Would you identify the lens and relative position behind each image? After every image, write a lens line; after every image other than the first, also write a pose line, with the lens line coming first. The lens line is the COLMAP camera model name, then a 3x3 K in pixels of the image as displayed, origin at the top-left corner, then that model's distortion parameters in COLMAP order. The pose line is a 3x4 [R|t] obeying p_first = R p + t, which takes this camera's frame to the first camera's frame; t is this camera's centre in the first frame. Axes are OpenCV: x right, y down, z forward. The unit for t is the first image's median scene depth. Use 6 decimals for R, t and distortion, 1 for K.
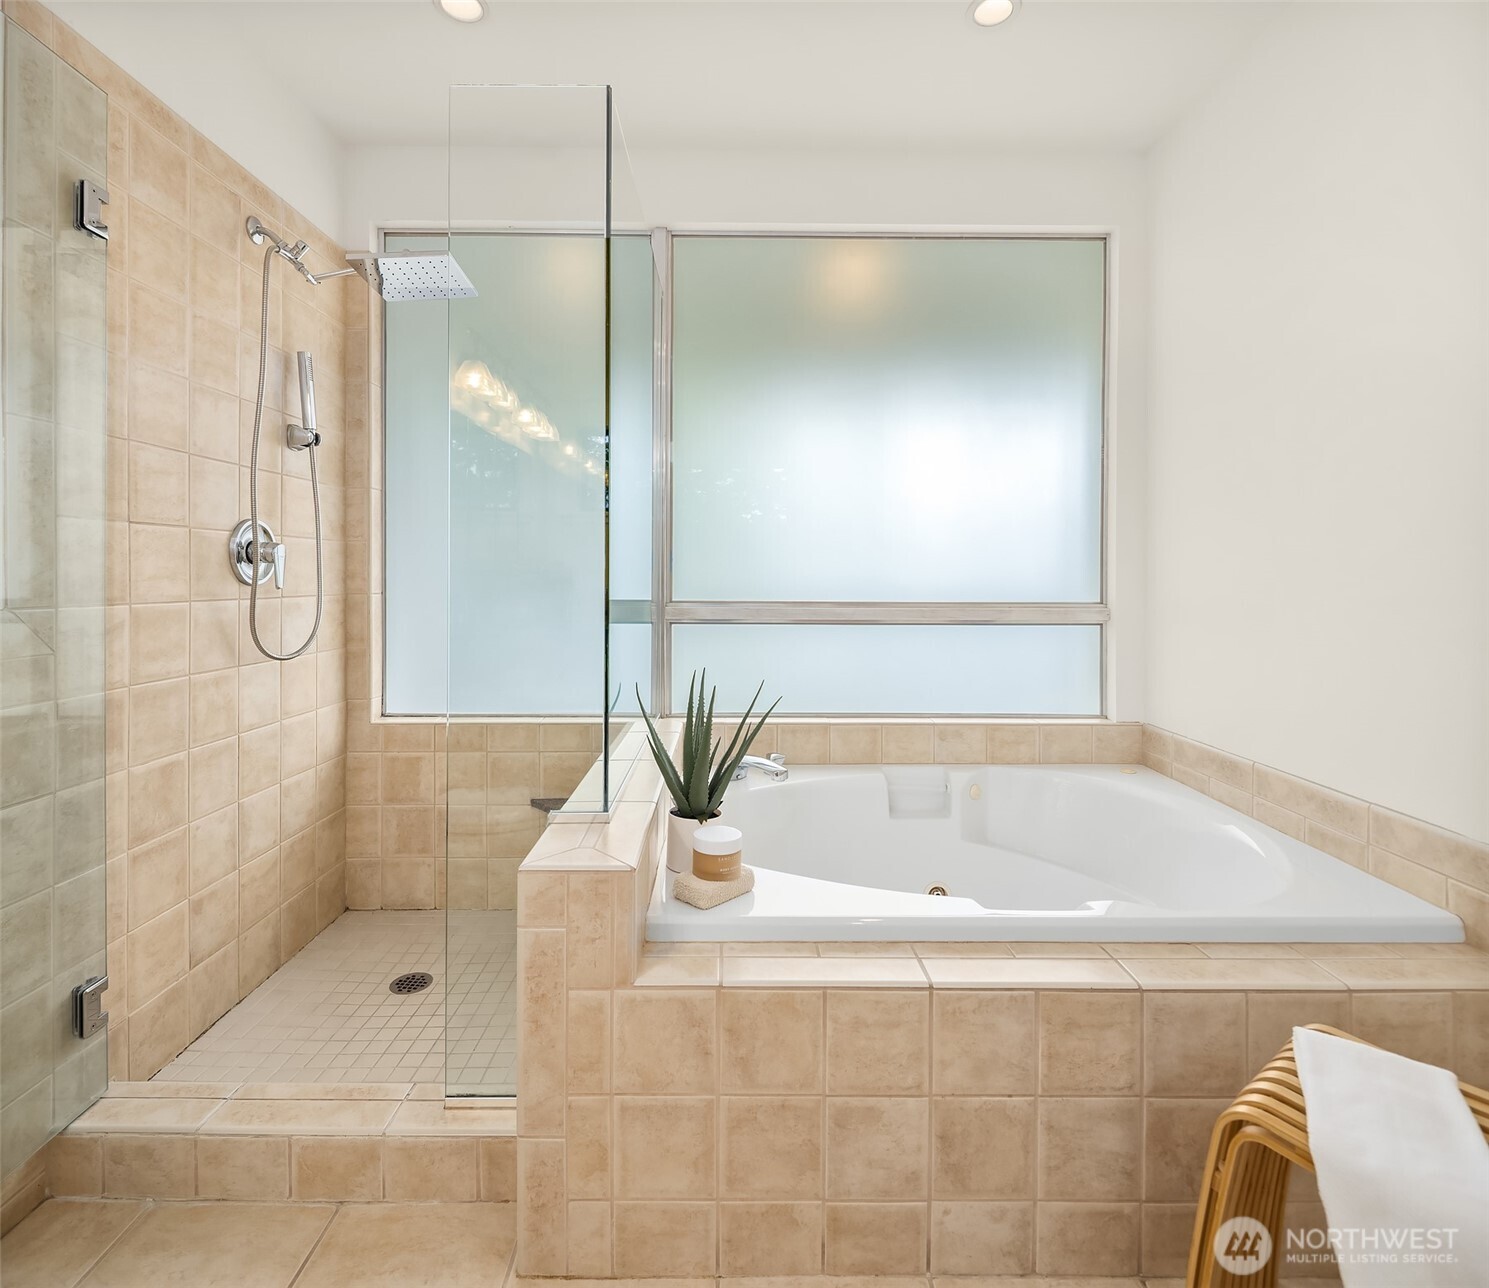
lens RADIAL K [[748.3, 0, 739.5], [0, 748.3, 582.4], [0, 0, 1]] dist [-0.002539, -0.000564]
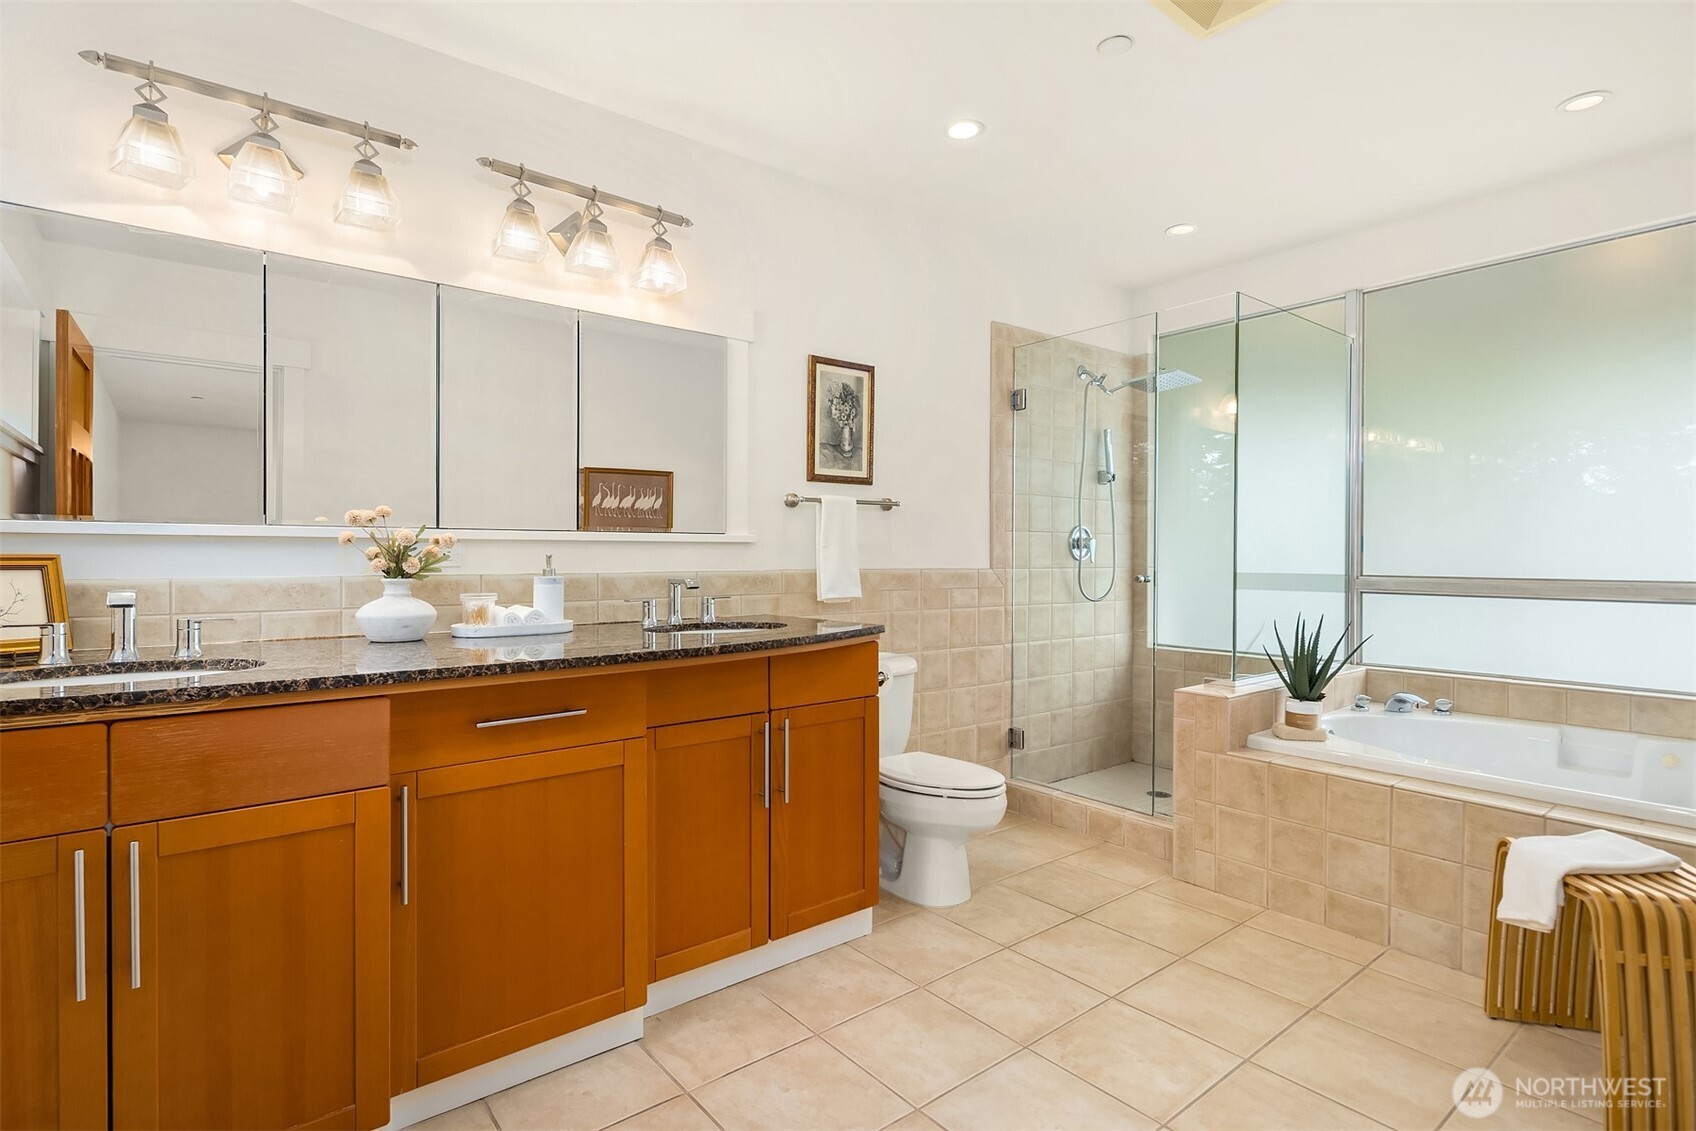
lens RADIAL K [[838.3, 0, 837.1], [0, 838.3, 551.2], [0, 0, 1]] dist [-0.001164, -0.000959]
pose [[0.624835, -0.004052, -0.780746, 0.892286], [-0.007650, 0.999907, -0.011312, 0.012947], [0.780719, 0.013041, 0.624746, -1.158714]]
